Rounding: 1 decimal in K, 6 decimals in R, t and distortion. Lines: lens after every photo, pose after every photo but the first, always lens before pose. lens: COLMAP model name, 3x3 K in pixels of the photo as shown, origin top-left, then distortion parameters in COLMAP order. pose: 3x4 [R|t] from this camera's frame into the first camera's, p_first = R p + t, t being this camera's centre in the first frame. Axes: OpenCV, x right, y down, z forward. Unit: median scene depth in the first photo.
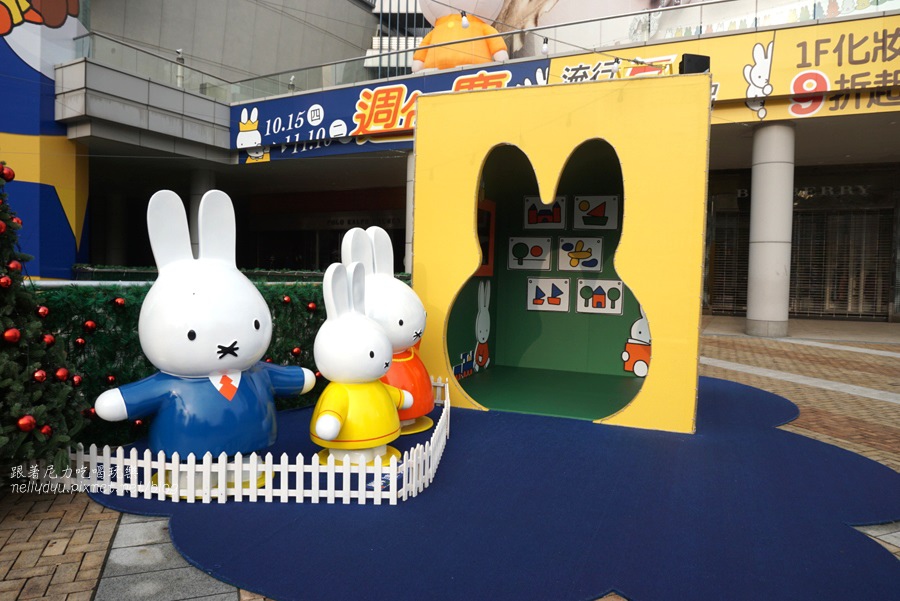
lens RADIAL K [[596.1, 0, 461.7], [0, 596.1, 300.5], [0, 0, 1]] dist [-0.038087, 0.024005]
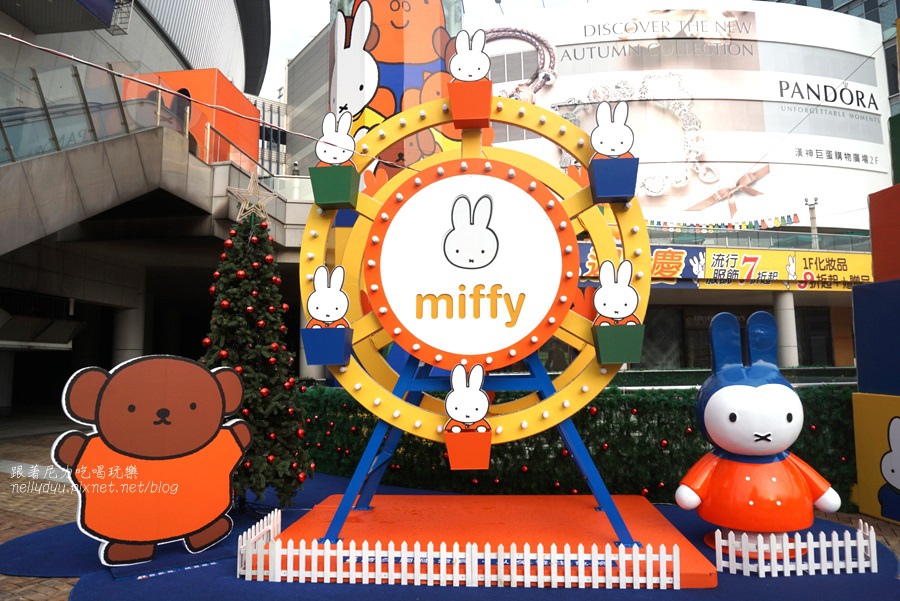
lens RADIAL K [[596.1, 0, 453.6], [0, 596.1, 301.0], [0, 0, 1]] dist [-0.038087, 0.024005]
pose [[0.778137, 0.038049, 0.626942, -1.455459], [0.064461, 0.988055, -0.139971, -0.038618], [-0.624779, 0.149330, 0.766389, 0.106591]]
